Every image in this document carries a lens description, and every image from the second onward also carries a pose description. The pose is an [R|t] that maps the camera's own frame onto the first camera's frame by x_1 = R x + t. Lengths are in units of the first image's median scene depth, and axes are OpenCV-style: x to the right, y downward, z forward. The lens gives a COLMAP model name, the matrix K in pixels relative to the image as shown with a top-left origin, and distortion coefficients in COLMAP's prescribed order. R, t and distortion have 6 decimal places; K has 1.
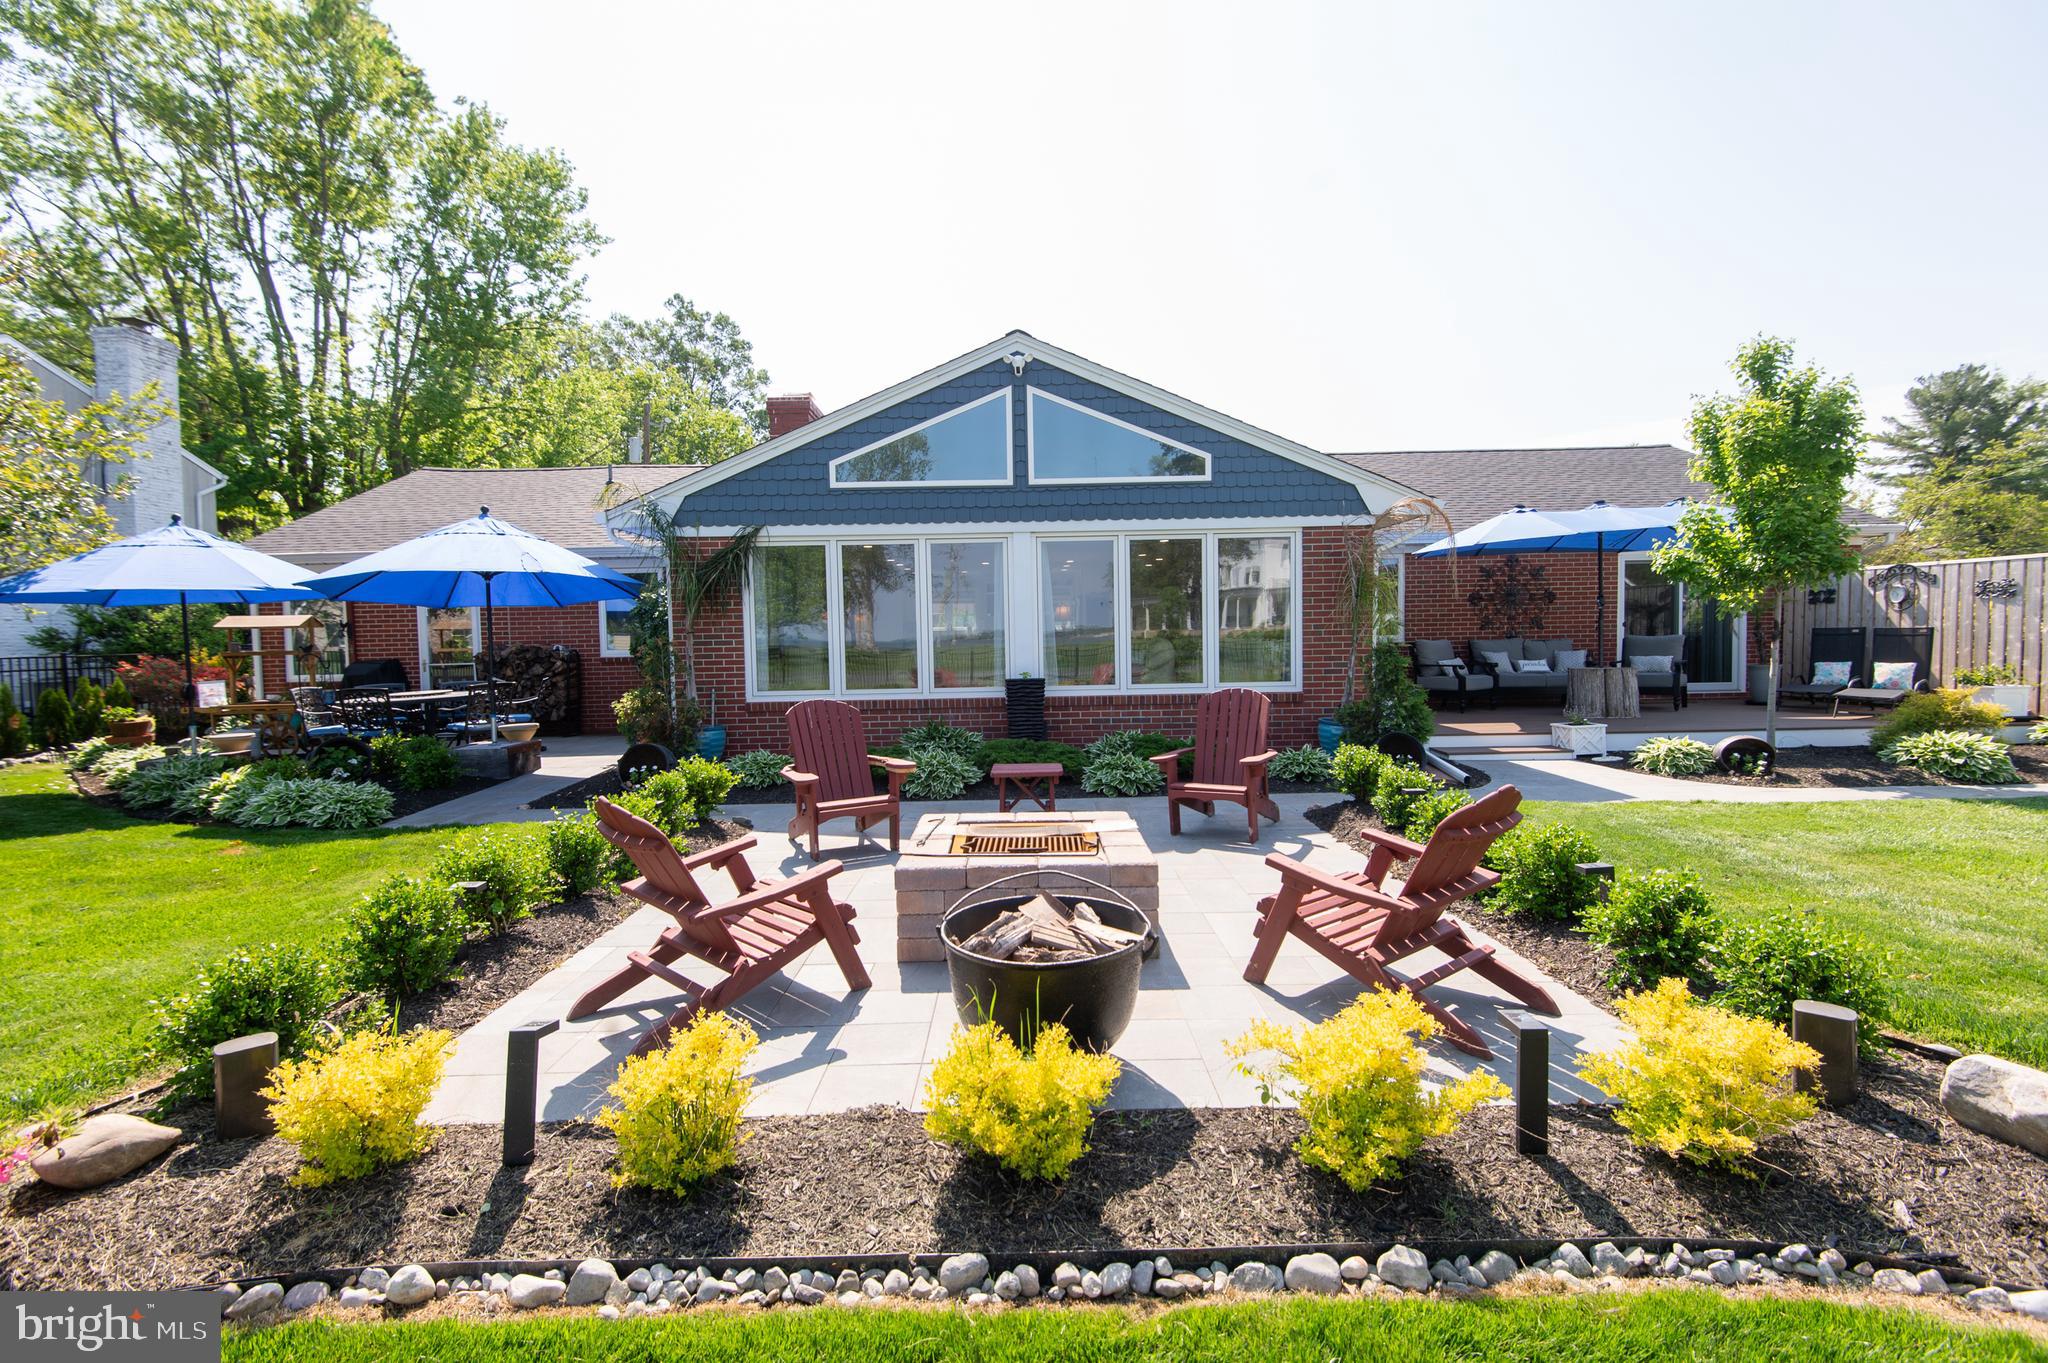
lens RADIAL K [[905.6, 0, 1027.3], [0, 905.6, 674.3], [0, 0, 1]] dist [0.041796, -0.029142]
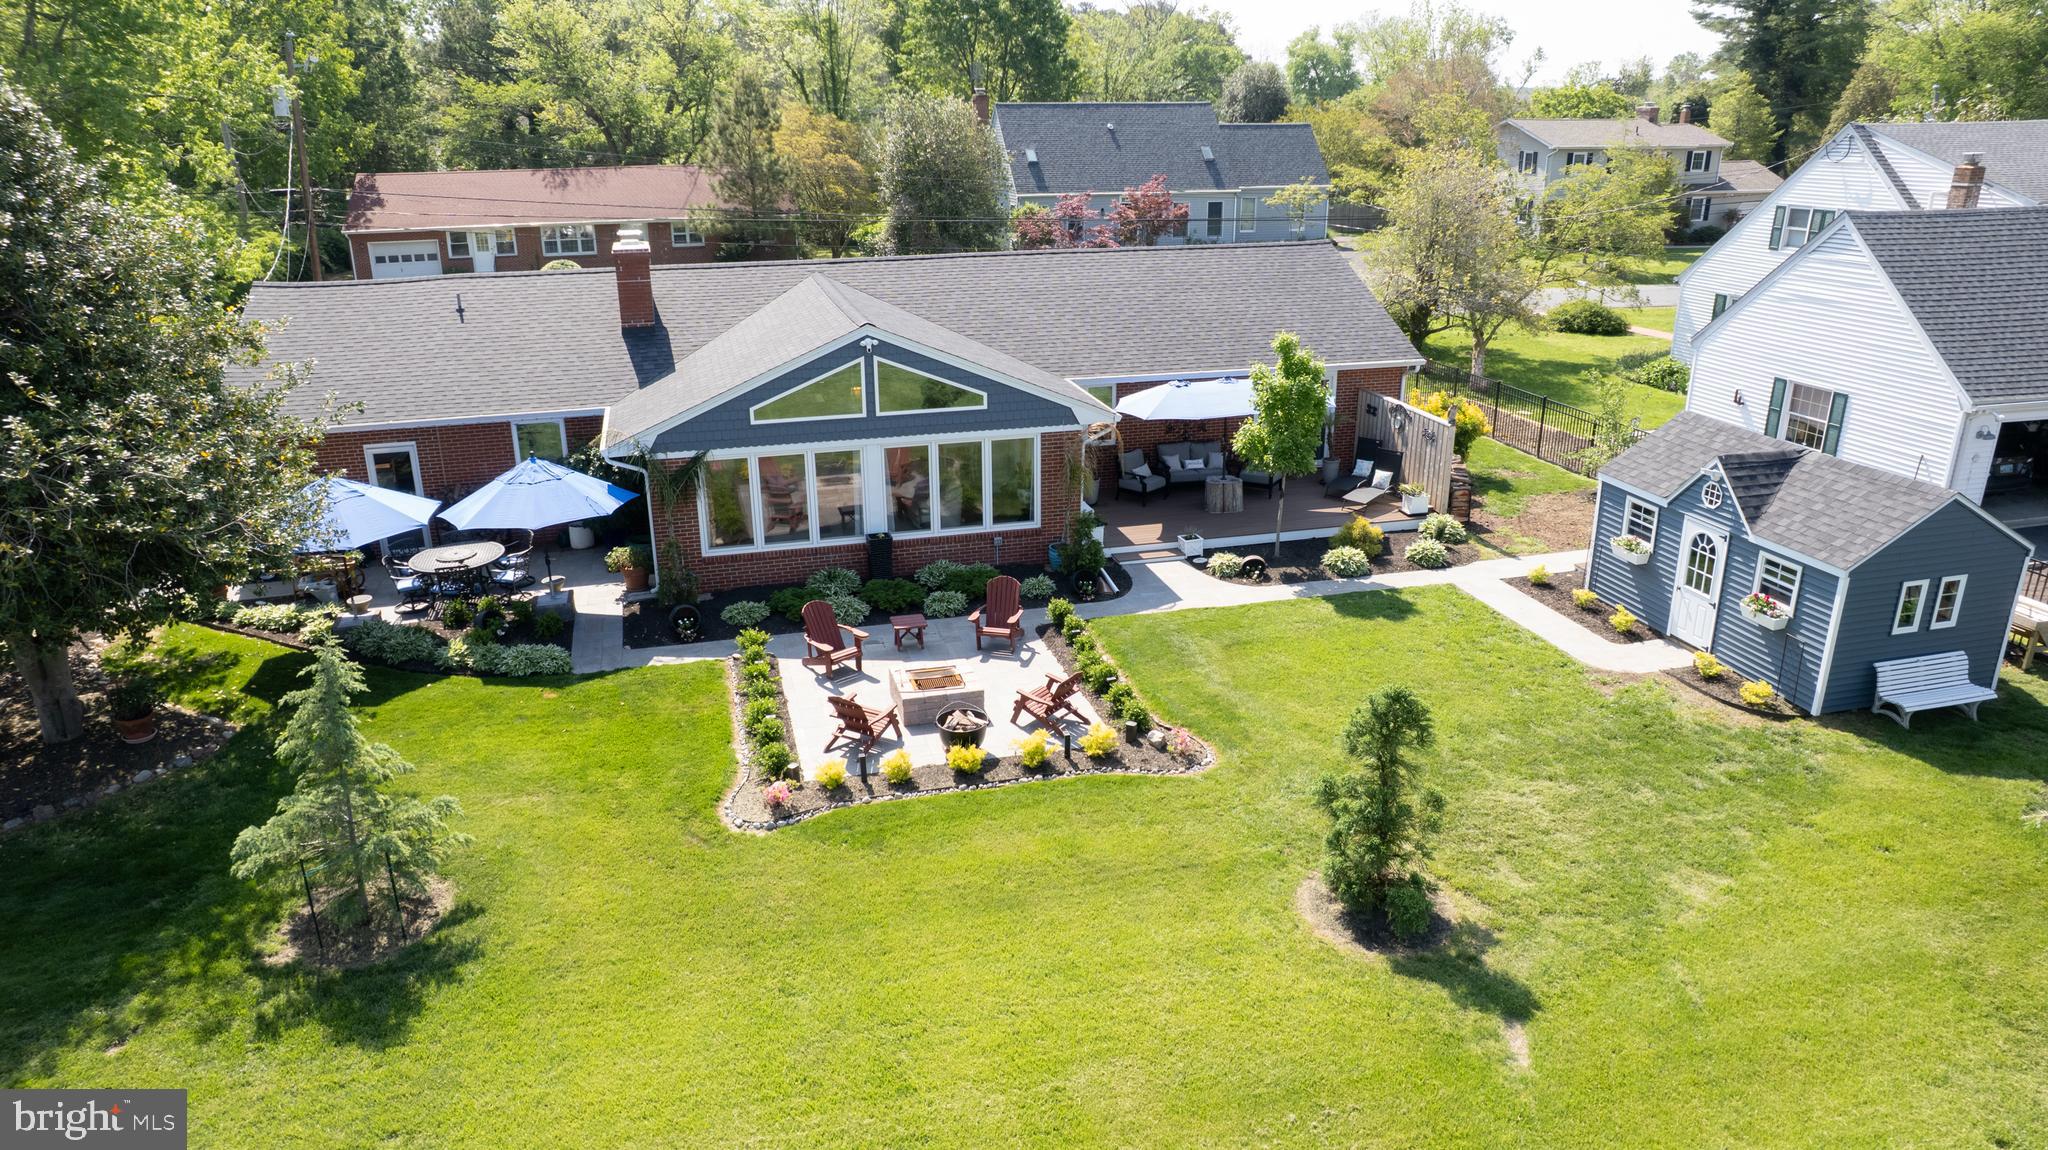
lens RADIAL K [[1336.3, 0, 1024.0], [0, 1336.3, 575.0], [0, 0, 1]] dist [-0.001040, 0.000325]
pose [[0.968188, -0.071848, 0.239688, -0.331234], [-0.000663, 0.957151, 0.289590, -0.623577], [-0.250224, -0.280536, 0.926654, -1.328262]]
